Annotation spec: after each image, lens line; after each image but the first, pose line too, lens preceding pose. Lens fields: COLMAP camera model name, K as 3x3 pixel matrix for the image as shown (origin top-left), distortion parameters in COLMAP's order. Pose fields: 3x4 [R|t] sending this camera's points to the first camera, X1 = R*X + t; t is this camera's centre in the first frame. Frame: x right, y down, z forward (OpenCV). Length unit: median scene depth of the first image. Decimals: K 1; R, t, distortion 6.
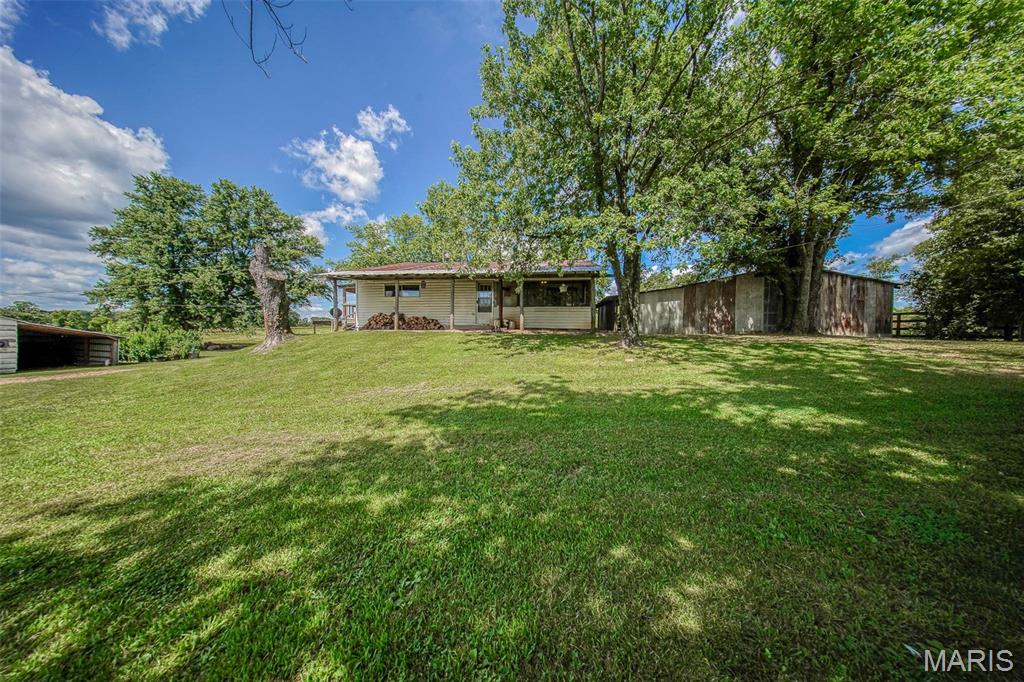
lens RADIAL K [[297.4, 0, 509.1], [0, 297.4, 343.3], [0, 0, 1]] dist [-0.000341, -0.001003]
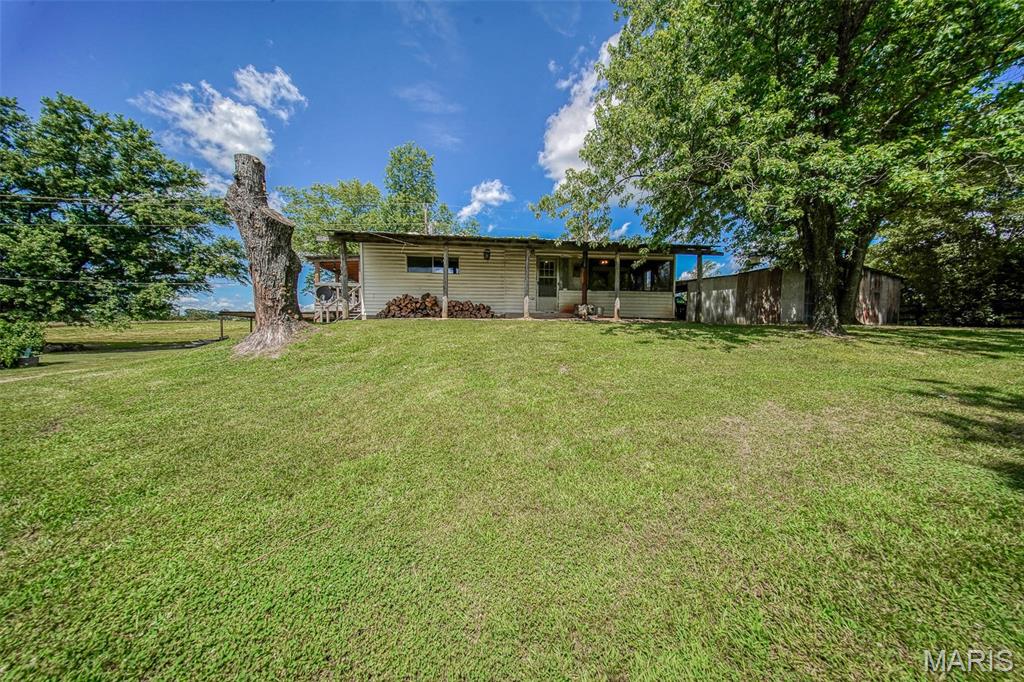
lens RADIAL K [[297.4, 0, 509.1], [0, 297.4, 343.3], [0, 0, 1]] dist [-0.000341, -0.001003]
pose [[0.970684, -0.016105, 0.239817, -0.363503], [0.011832, 0.999745, 0.019247, 0.003326], [-0.240066, -0.015845, 0.970627, 0.247797]]
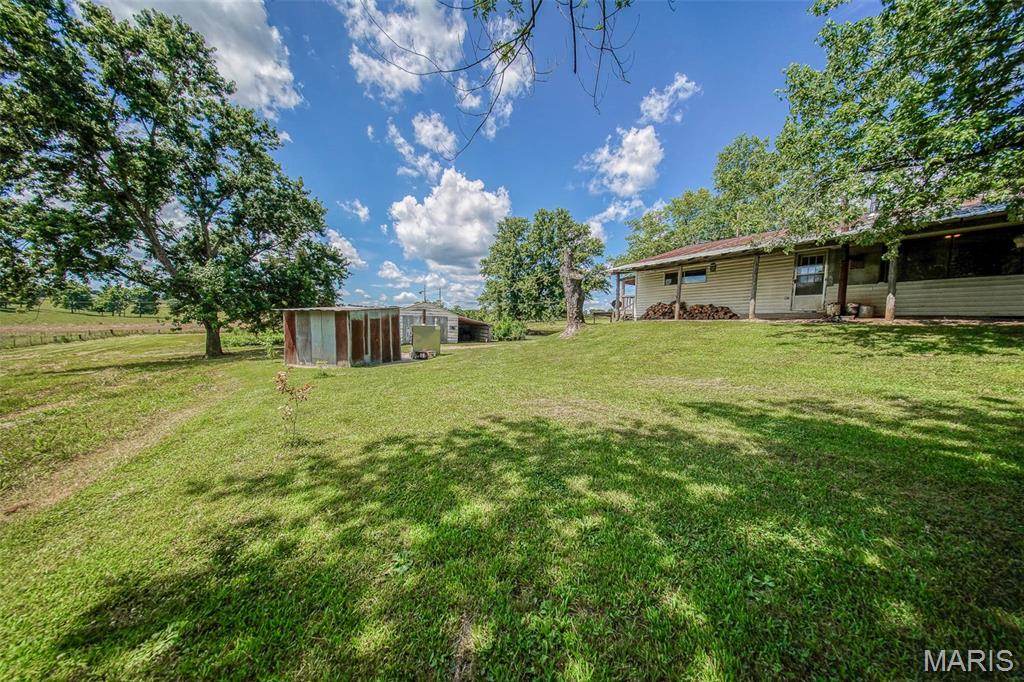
lens RADIAL K [[299.7, 0, 512.0], [0, 299.7, 341.0], [0, 0, 1]] dist [-0.001382, -0.001489]
pose [[0.670590, 0.047702, -0.740293, -0.025943], [-0.030909, 0.998860, 0.036364, 0.004483], [0.741184, -0.001504, 0.671300, -0.028221]]
